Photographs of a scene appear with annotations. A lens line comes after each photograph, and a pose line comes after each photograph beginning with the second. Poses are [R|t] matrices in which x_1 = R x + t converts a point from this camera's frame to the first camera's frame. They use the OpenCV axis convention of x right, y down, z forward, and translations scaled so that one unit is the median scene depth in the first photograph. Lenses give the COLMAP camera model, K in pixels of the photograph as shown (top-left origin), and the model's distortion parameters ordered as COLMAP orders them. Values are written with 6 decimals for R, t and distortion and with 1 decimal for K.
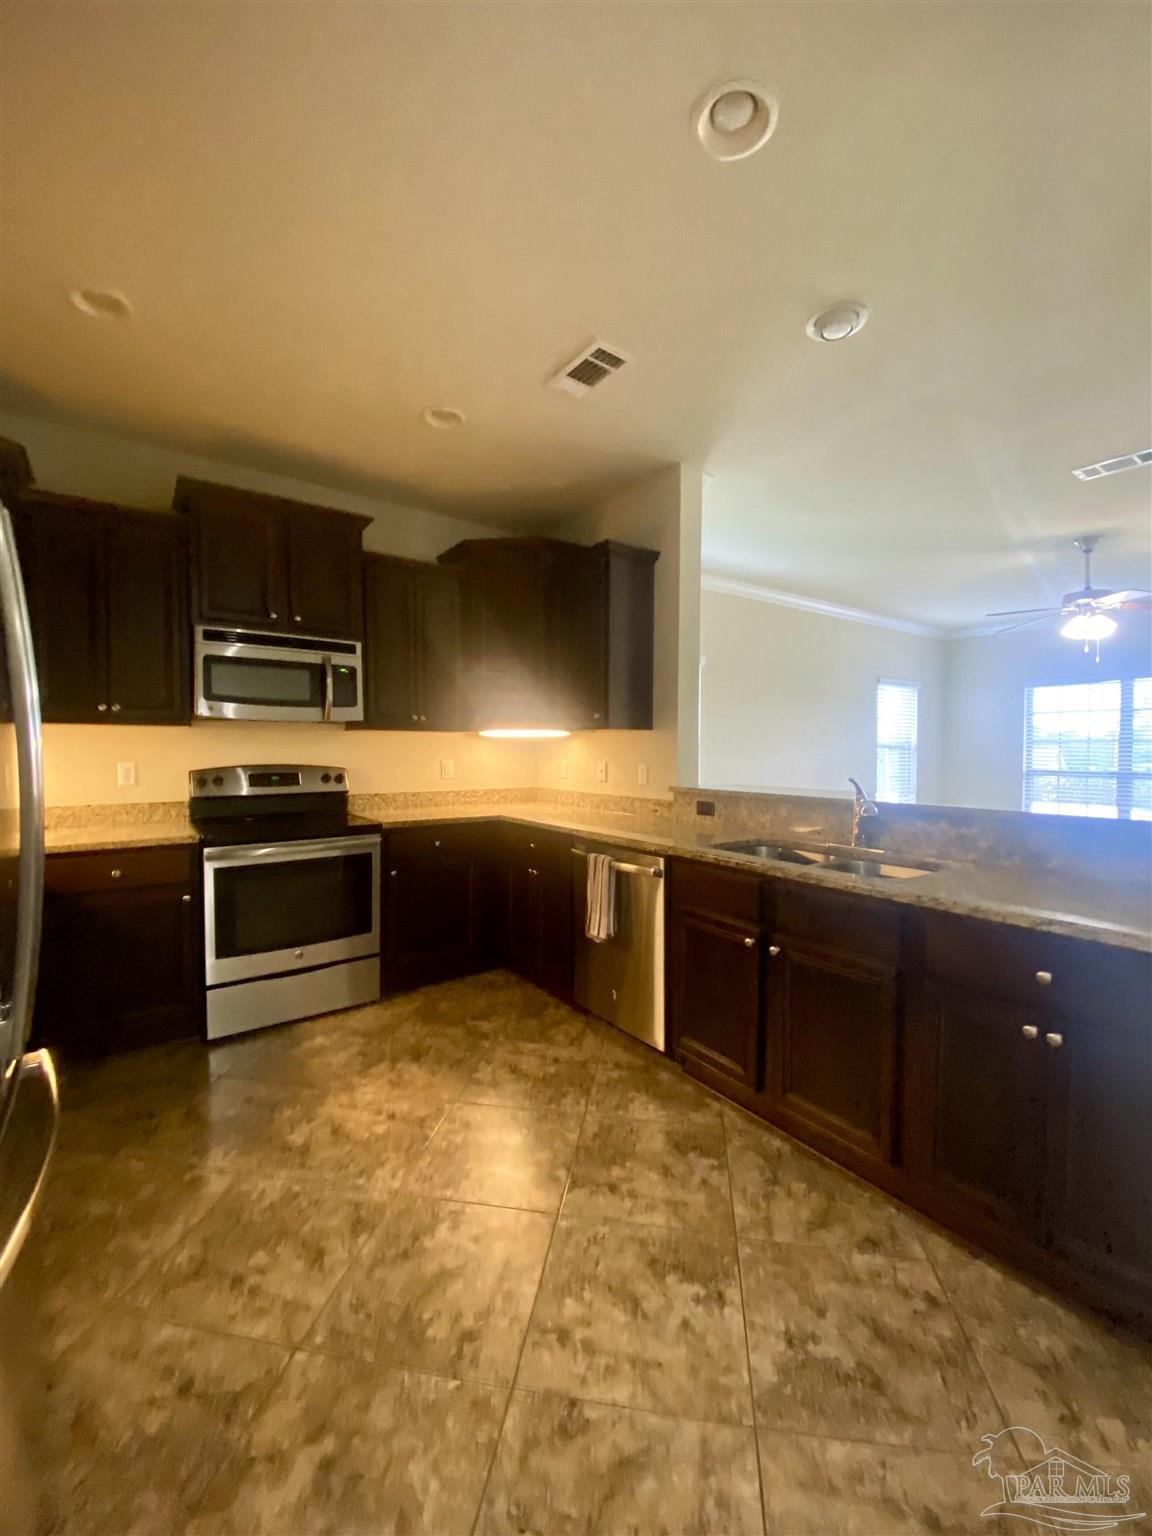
lens RADIAL K [[613.4, 0, 580.1], [0, 613.4, 764.5], [0, 0, 1]] dist [0.021353, -0.020586]
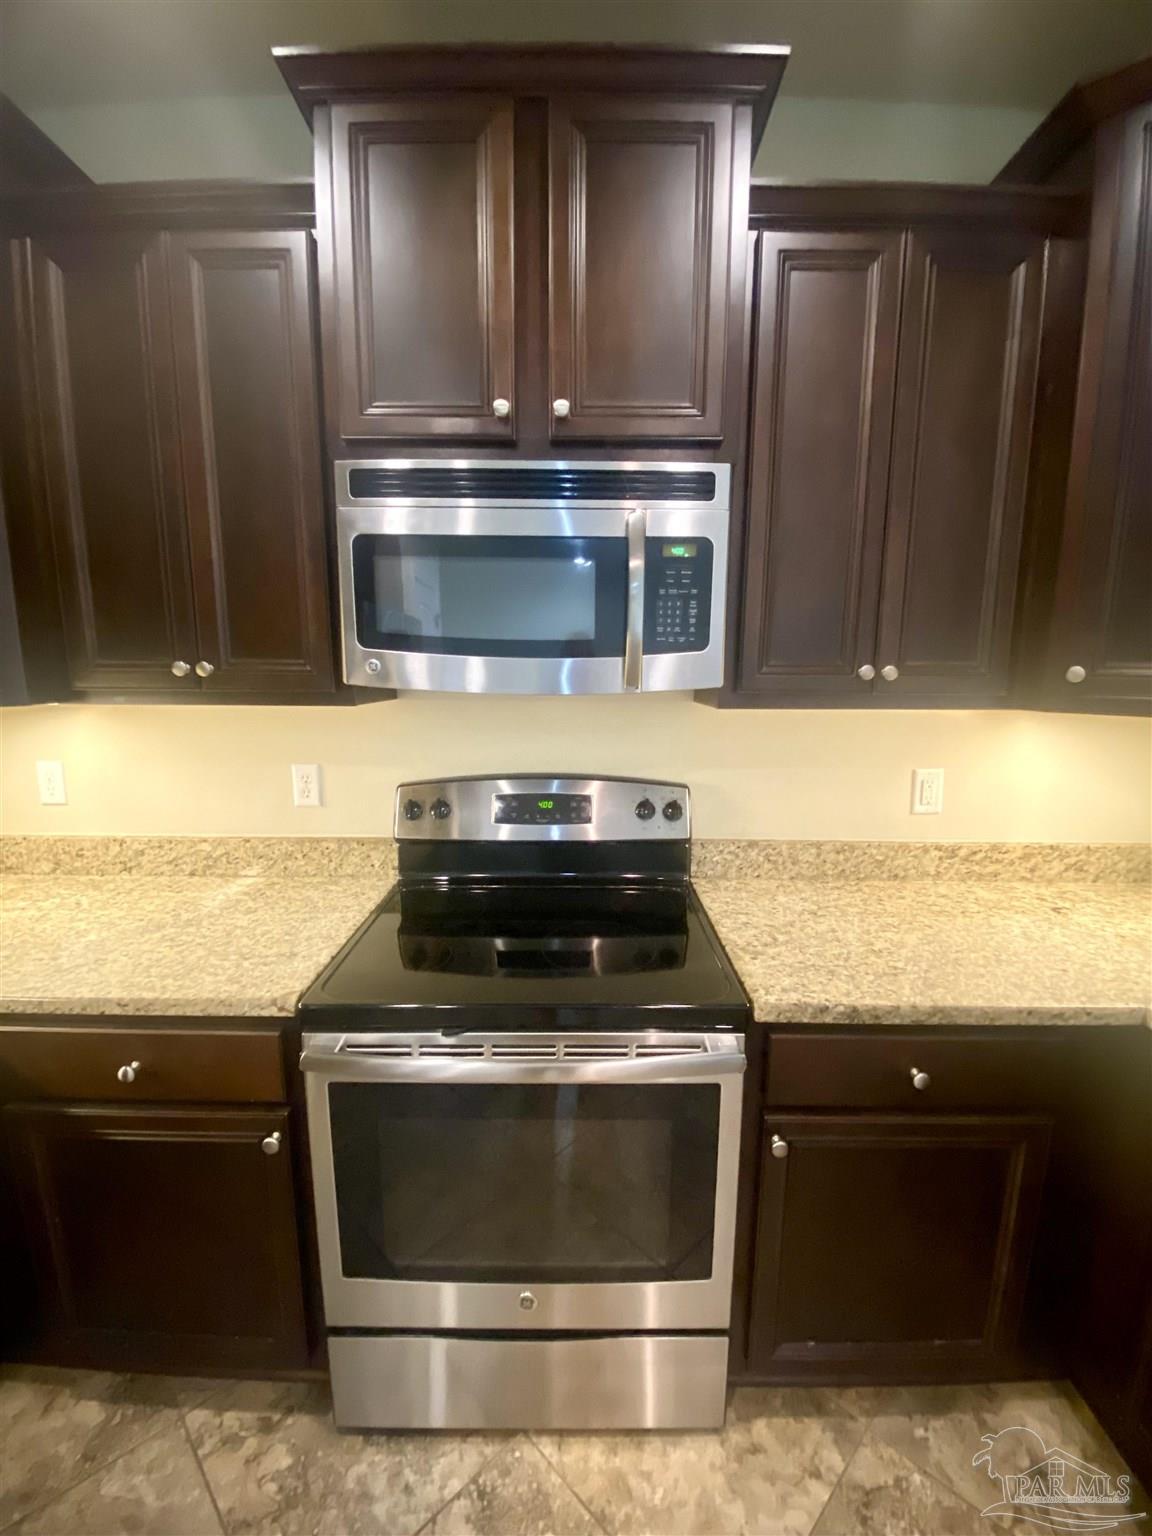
lens RADIAL K [[613.4, 0, 580.1], [0, 613.4, 764.5], [0, 0, 1]] dist [0.021353, -0.020586]
pose [[0.810936, 0.092091, -0.577842, -0.215977], [-0.020381, 0.991384, 0.129395, -0.075781], [0.584779, -0.093154, 0.805826, 0.681675]]
